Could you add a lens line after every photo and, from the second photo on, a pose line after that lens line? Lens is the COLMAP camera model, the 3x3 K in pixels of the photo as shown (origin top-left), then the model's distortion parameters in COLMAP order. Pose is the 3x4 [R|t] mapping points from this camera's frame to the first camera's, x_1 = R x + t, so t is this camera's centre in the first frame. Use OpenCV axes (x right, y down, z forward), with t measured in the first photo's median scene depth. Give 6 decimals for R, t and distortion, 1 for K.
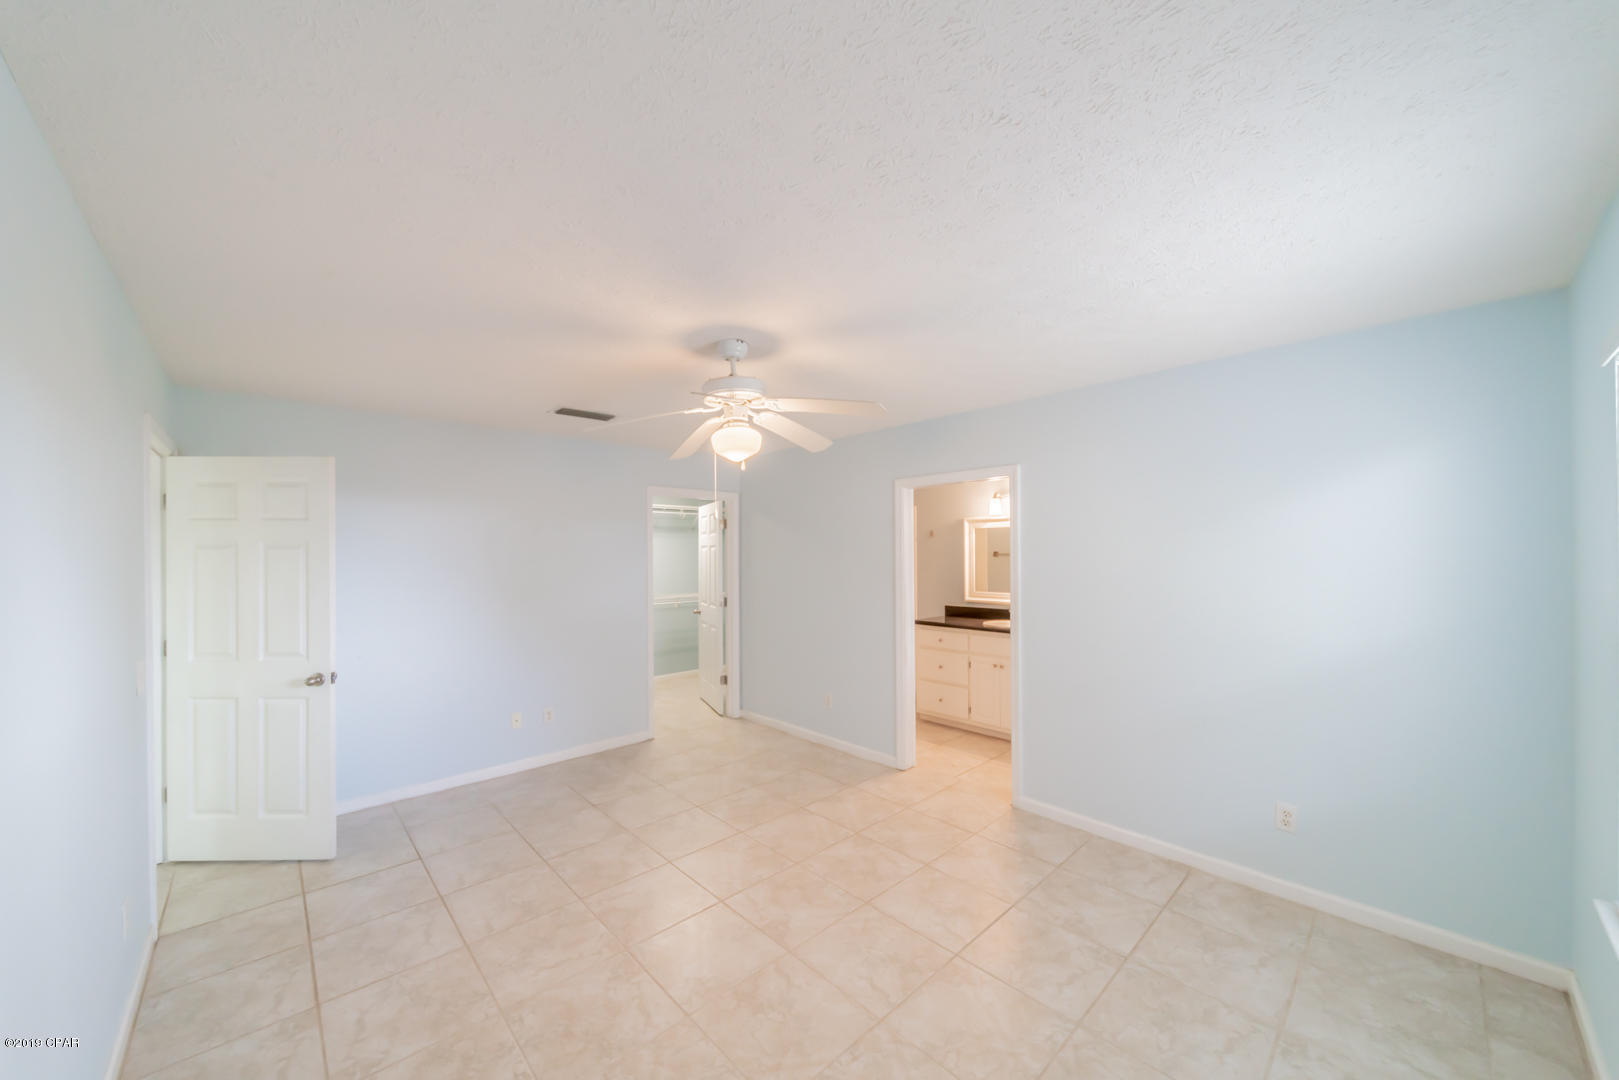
lens RADIAL K [[587.4, 0, 801.6], [0, 587.4, 551.2], [0, 0, 1]] dist [-0.001968, -0.000294]
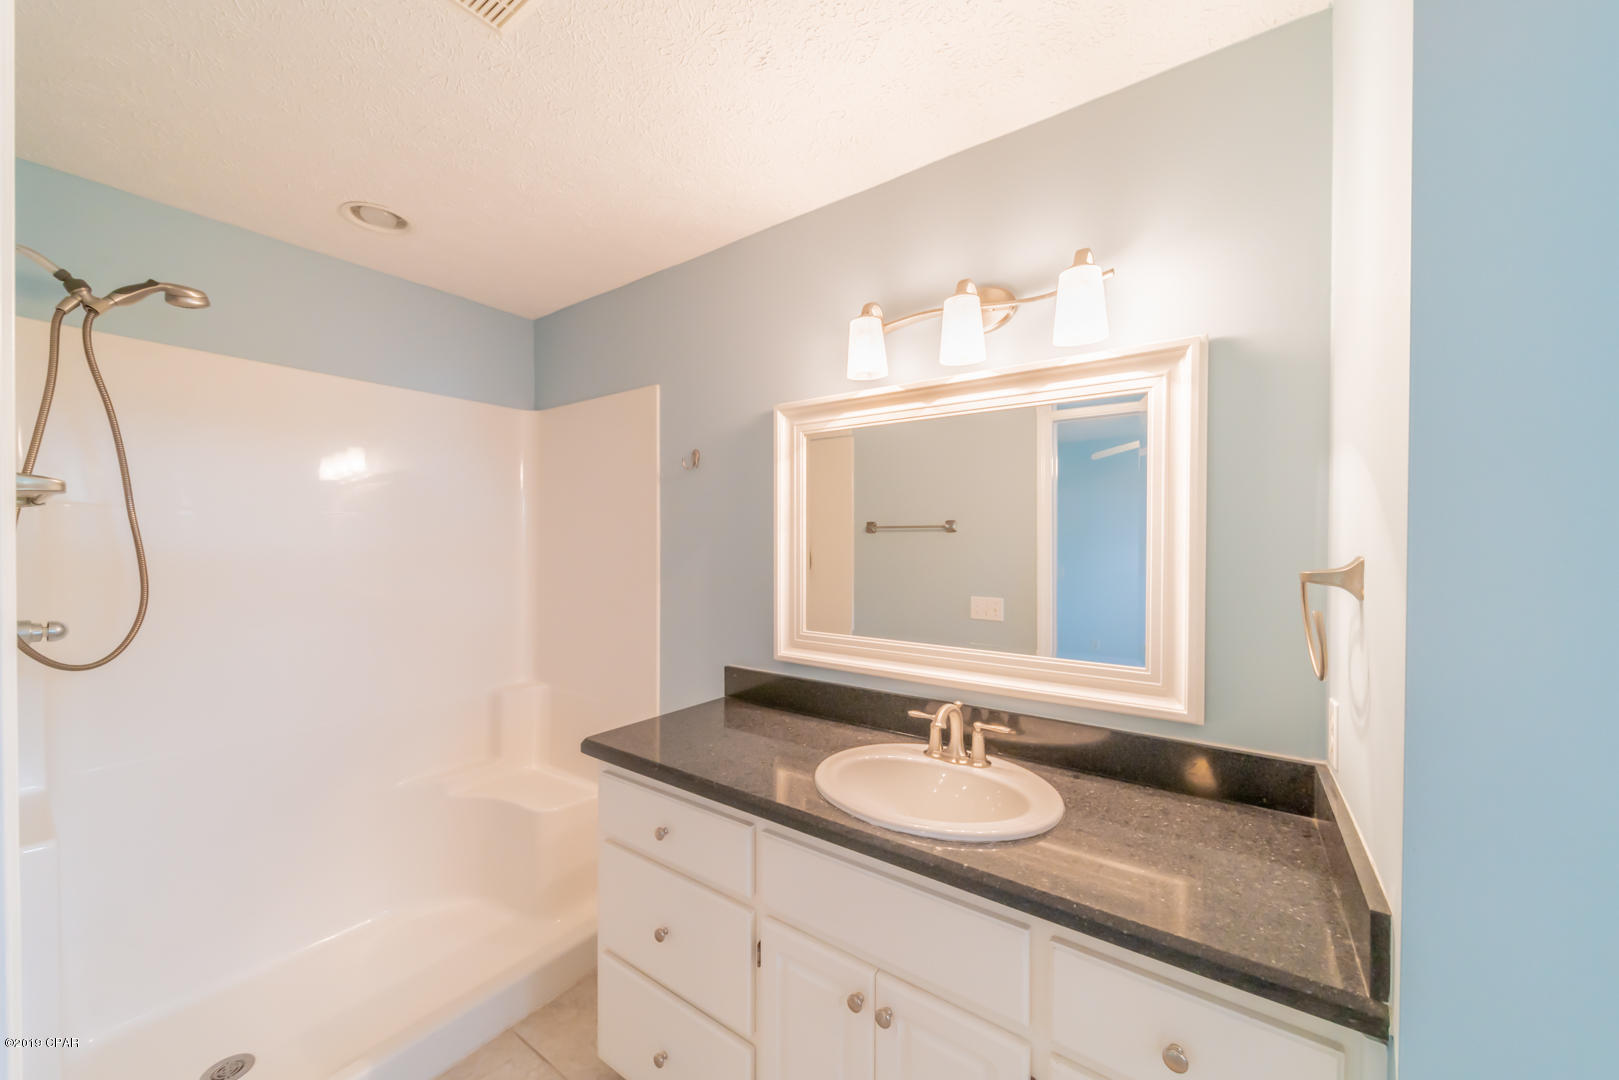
lens RADIAL K [[587.4, 0, 801.6], [0, 587.4, 551.2], [0, 0, 1]] dist [-0.001968, -0.000294]
pose [[0.980659, 0.006913, 0.195602, 0.229202], [-0.010441, 0.999801, 0.017010, 0.019116], [-0.195445, -0.018723, 0.980536, 0.682794]]
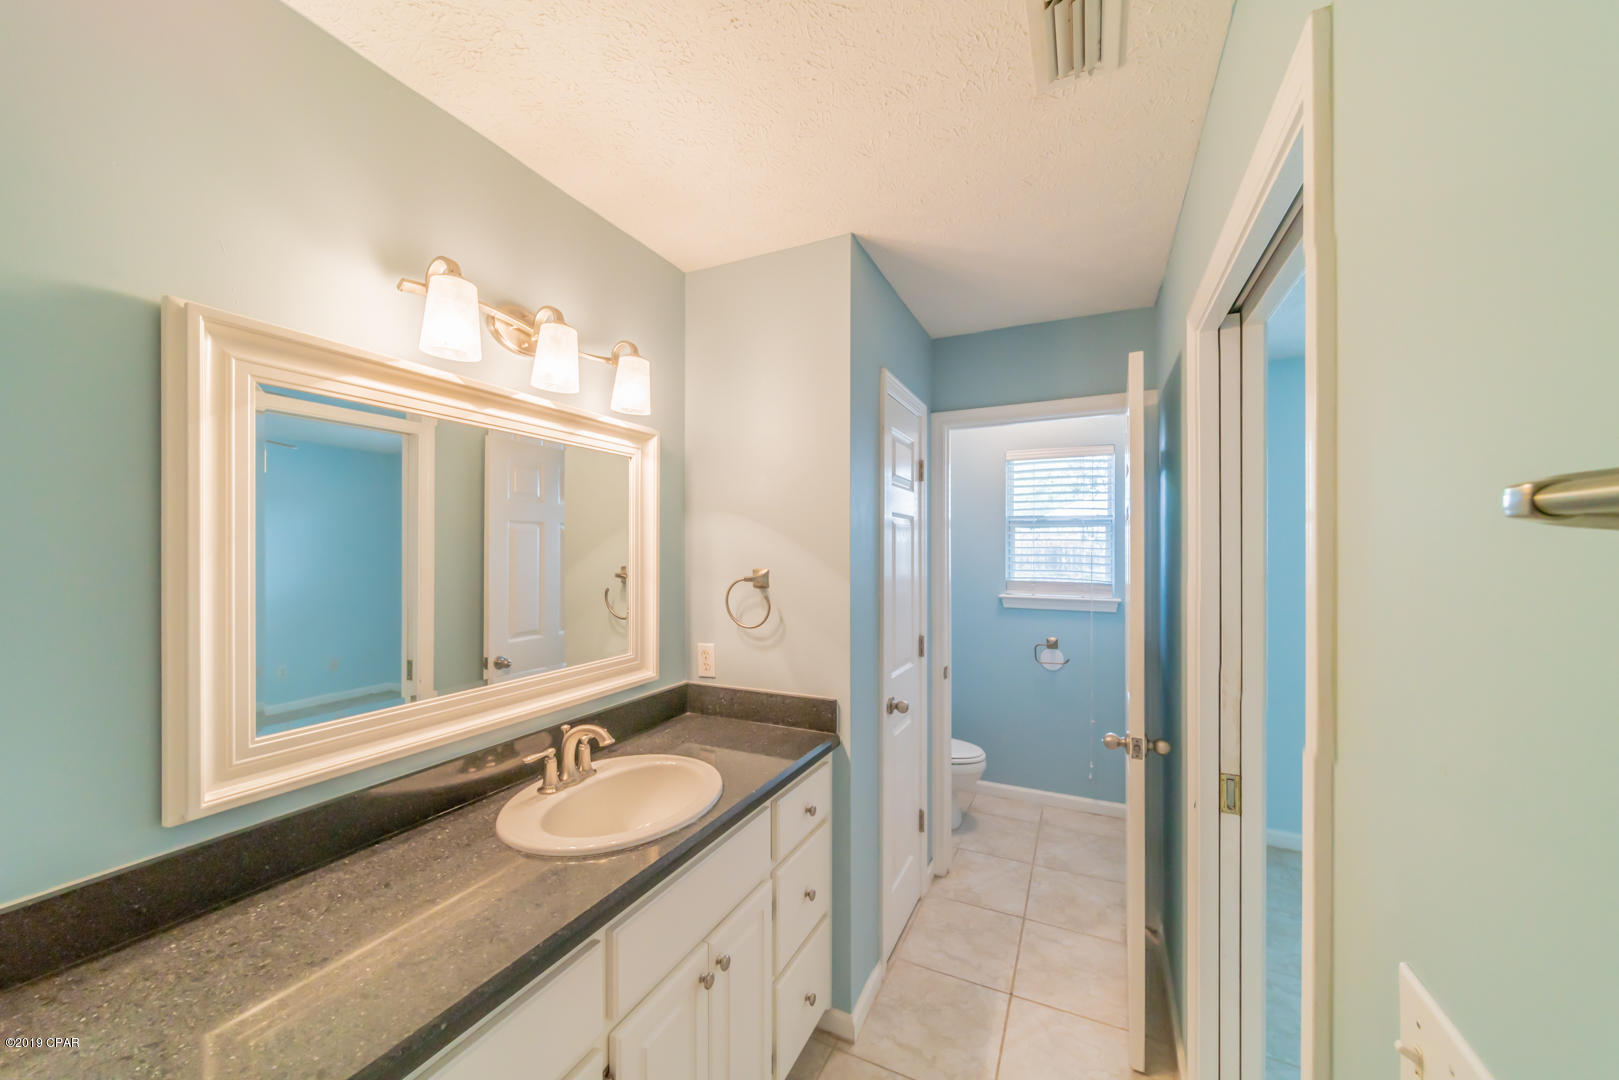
lens RADIAL K [[587.4, 0, 801.6], [0, 587.4, 551.2], [0, 0, 1]] dist [-0.001968, -0.000294]
pose [[-0.353101, 0.000049, 0.935585, 0.072497], [-0.004473, 0.999988, -0.001741, 0.011344], [-0.935575, -0.004800, -0.353097, 0.905226]]
